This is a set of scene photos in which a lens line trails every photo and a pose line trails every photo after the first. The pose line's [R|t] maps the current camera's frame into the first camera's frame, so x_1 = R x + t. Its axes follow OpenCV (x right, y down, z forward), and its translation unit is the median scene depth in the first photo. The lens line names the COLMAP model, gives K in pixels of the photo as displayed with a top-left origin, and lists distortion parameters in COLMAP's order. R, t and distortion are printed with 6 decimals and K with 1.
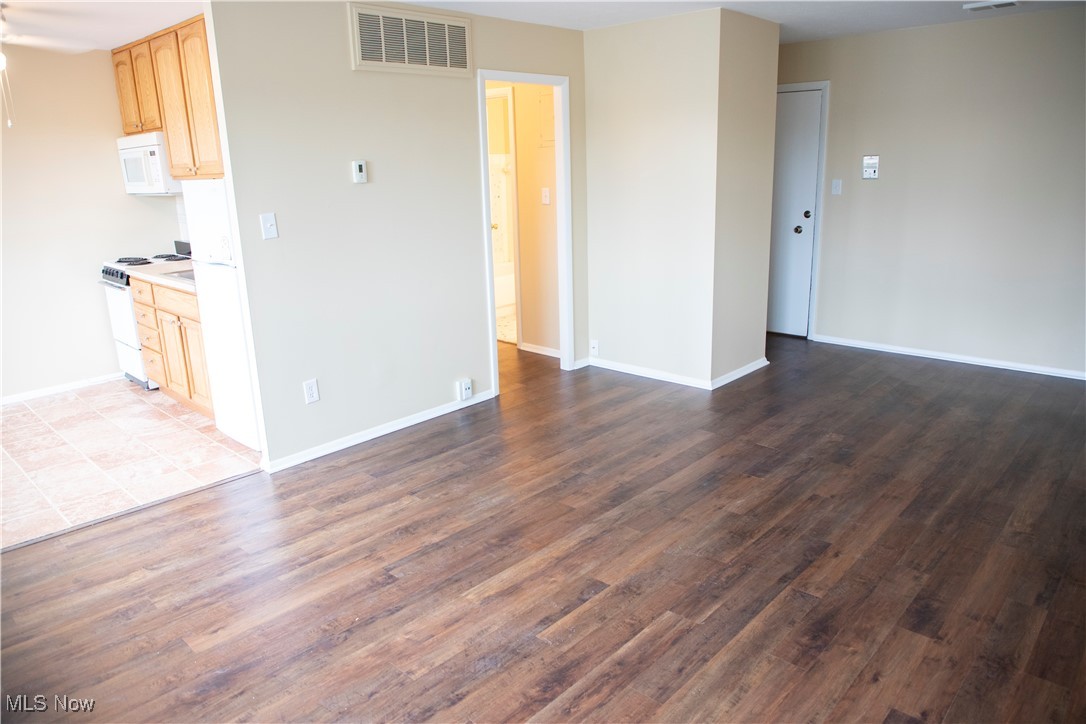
lens RADIAL K [[730.8, 0, 541.2], [0, 730.8, 354.6], [0, 0, 1]] dist [-0.075030, 0.038848]
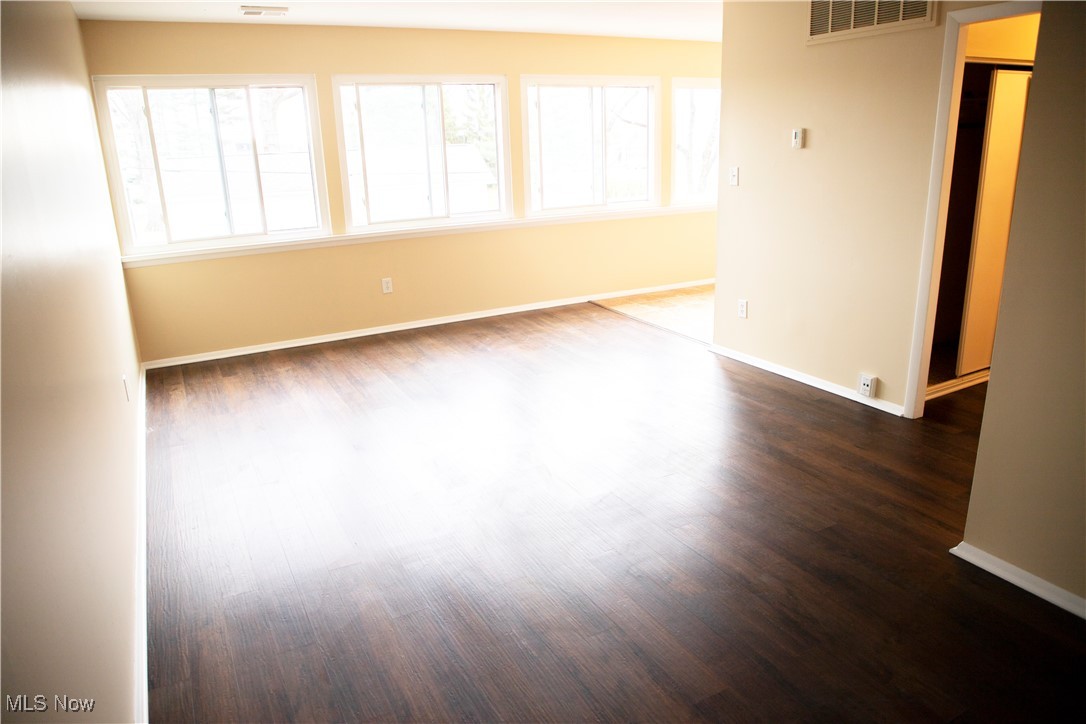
lens RADIAL K [[730.8, 0, 541.2], [0, 730.8, 354.6], [0, 0, 1]] dist [-0.075030, 0.038848]
pose [[-0.315619, 0.302962, -0.899221, 0.858804], [-0.210085, 0.901831, 0.377579, -0.251649], [0.925337, 0.308084, -0.220987, 0.860356]]
